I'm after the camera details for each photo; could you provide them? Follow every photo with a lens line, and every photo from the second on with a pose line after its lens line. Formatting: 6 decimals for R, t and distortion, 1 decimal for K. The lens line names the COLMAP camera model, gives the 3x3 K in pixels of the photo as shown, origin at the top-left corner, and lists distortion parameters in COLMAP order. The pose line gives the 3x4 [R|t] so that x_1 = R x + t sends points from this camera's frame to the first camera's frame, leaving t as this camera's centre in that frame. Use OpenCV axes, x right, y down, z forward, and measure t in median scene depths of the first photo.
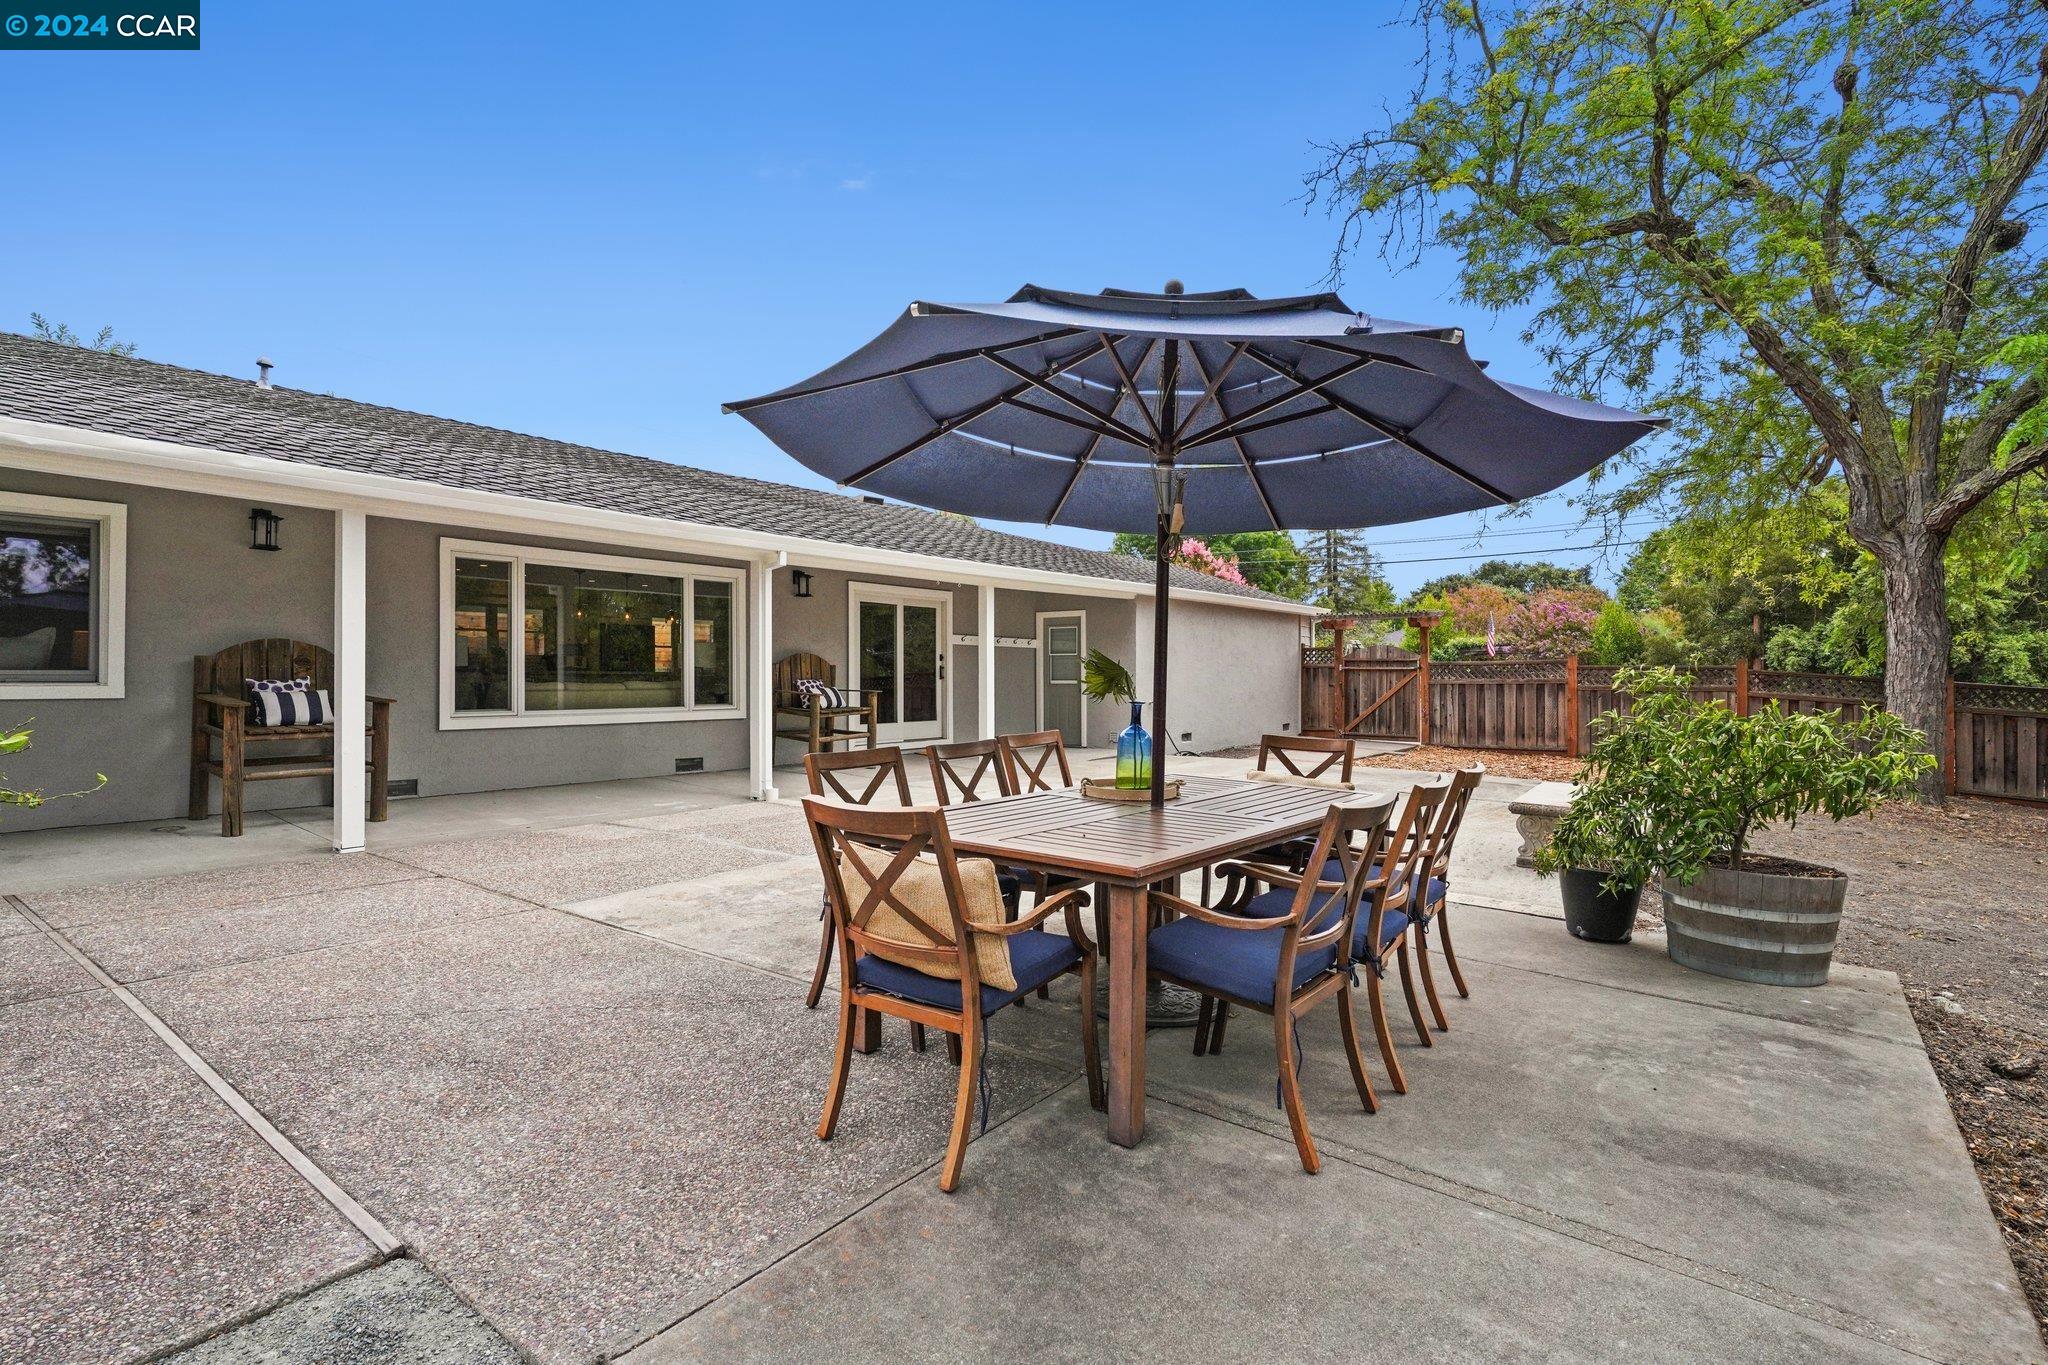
lens RADIAL K [[982.1, 0, 1043.5], [0, 982.1, 677.9], [0, 0, 1]] dist [-0.000339, -0.000189]
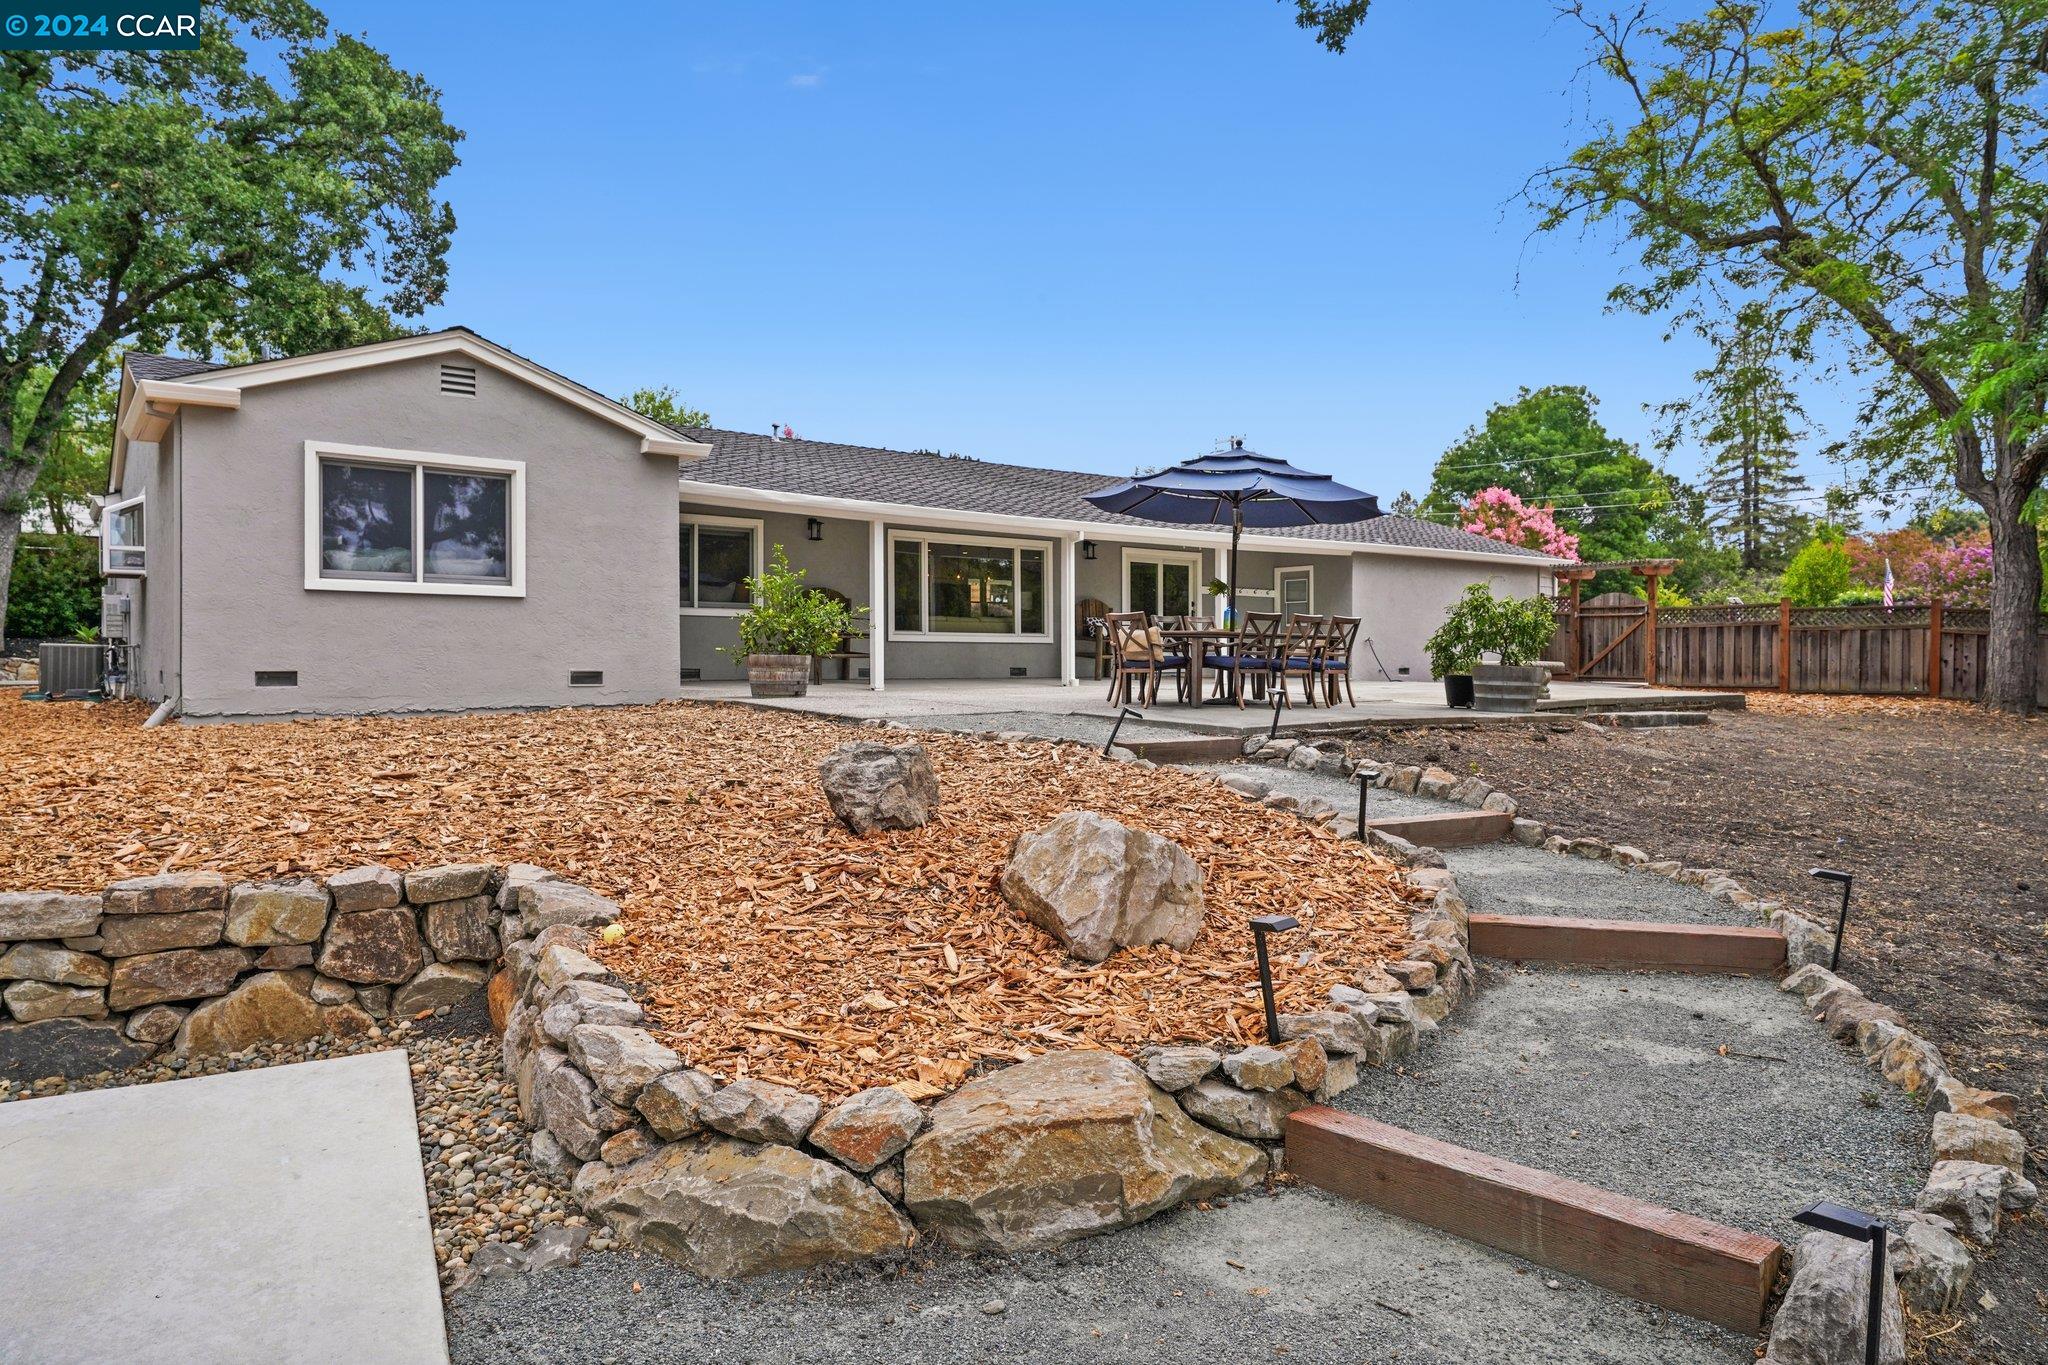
lens RADIAL K [[1301.7, 0, 1026.0], [0, 1301.7, 650.2], [0, 0, 1]] dist [0.005400, 0.002899]
pose [[0.963450, -0.002341, -0.267877, 0.132953], [-0.000437, 0.999947, -0.010308, 0.053722], [0.267887, 0.010049, 0.963398, -0.657634]]
